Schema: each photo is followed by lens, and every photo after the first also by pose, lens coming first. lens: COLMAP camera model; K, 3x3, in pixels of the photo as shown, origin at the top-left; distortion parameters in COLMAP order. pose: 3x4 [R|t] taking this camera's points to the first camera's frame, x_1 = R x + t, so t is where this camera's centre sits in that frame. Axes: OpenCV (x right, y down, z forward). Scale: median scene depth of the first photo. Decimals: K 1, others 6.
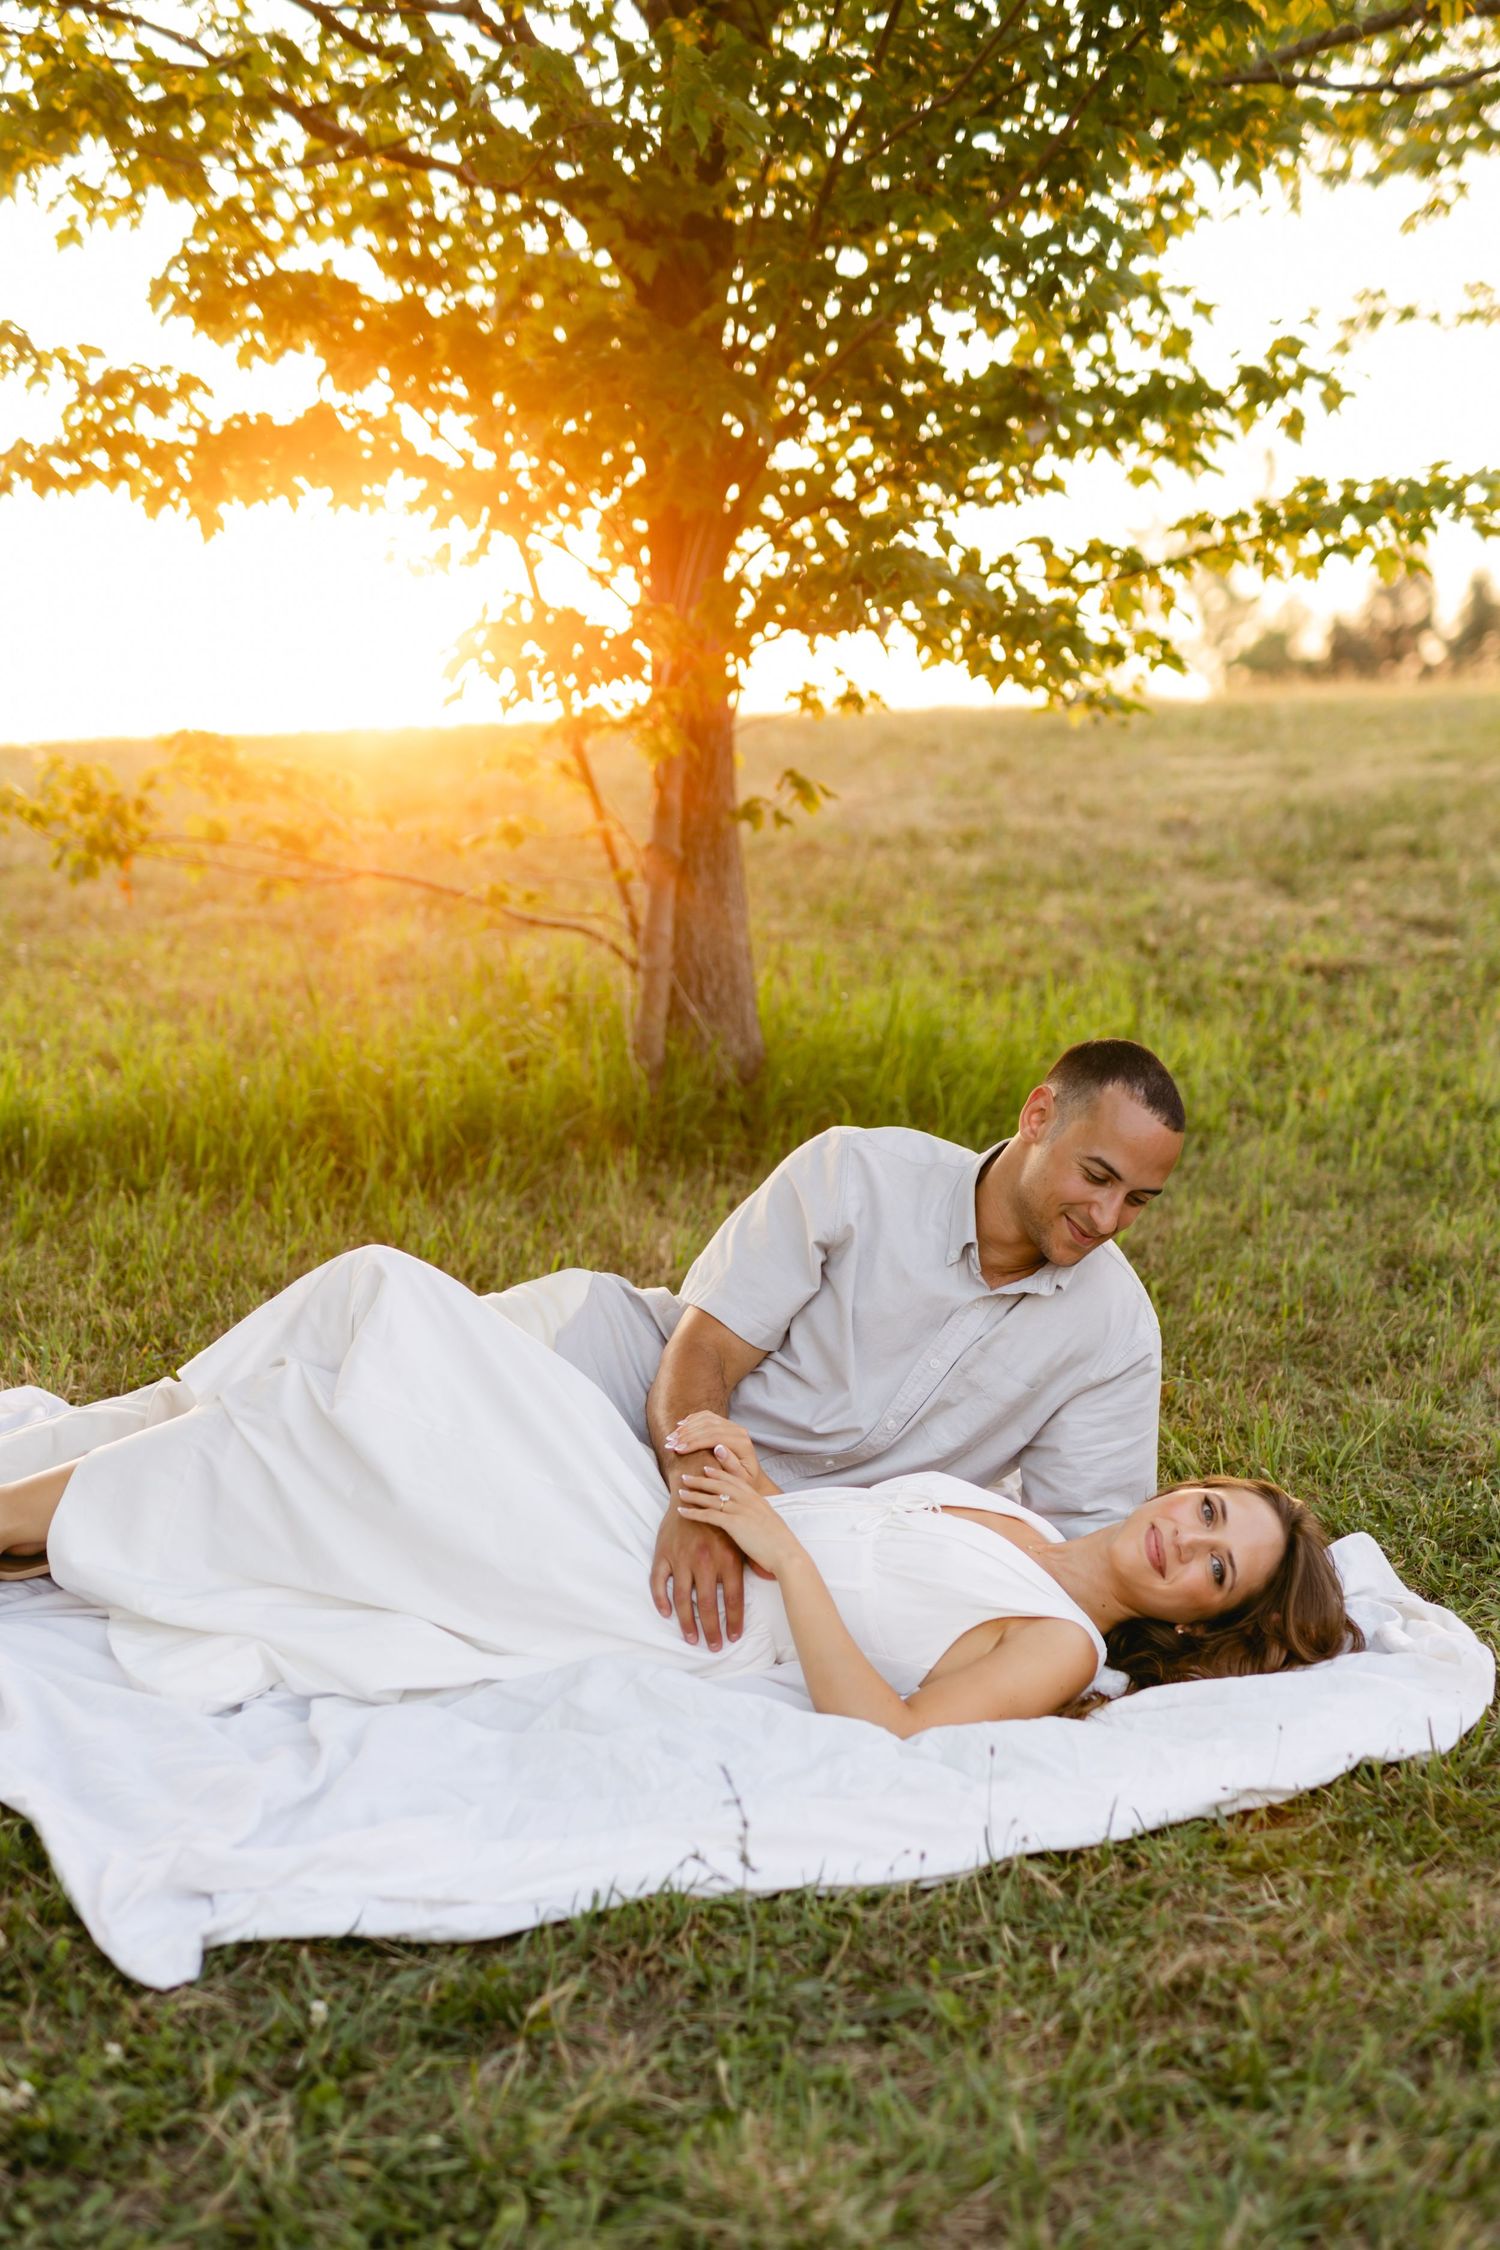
lens RADIAL K [[3162.5, 0, 750.0], [0, 3162.5, 1125.0], [0, 0, 1]] dist [0.019649, -0.000137]
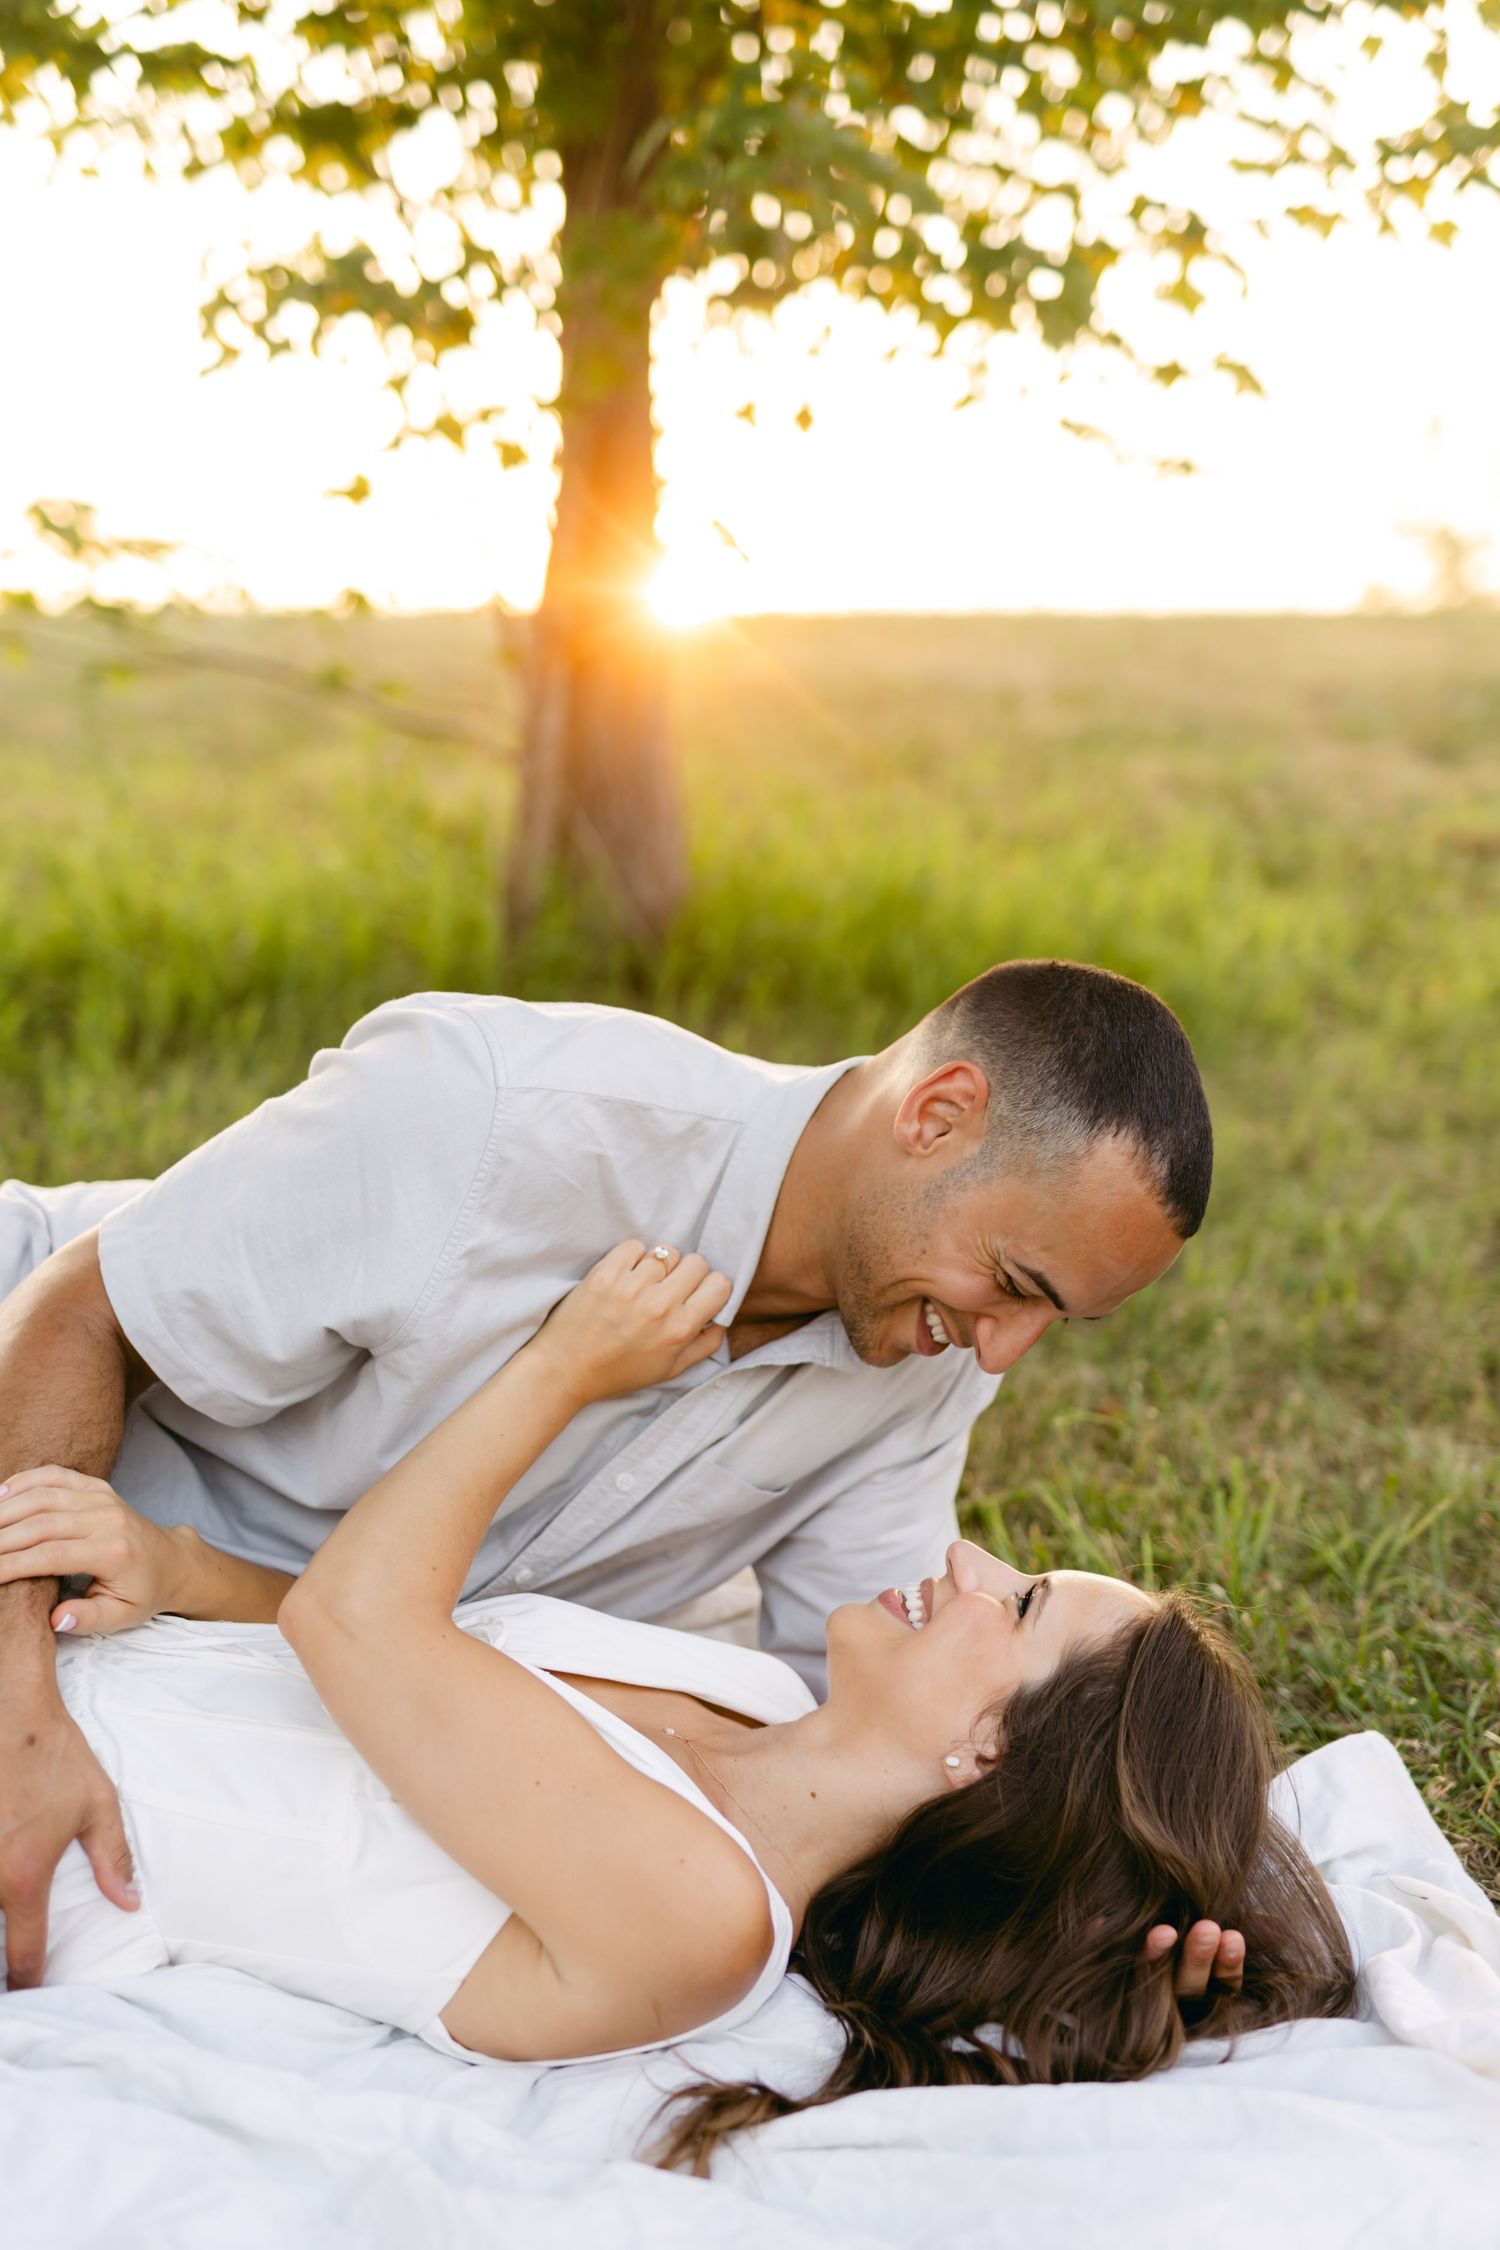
lens RADIAL K [[3162.5, 0, 750.0], [0, 3162.5, 1125.0], [0, 0, 1]] dist [0.019649, -0.000137]
pose [[0.997476, 0.042343, -0.056991, 0.086059], [-0.040895, 0.998816, 0.026351, 0.012170], [0.058039, -0.023954, 0.998027, 0.346716]]
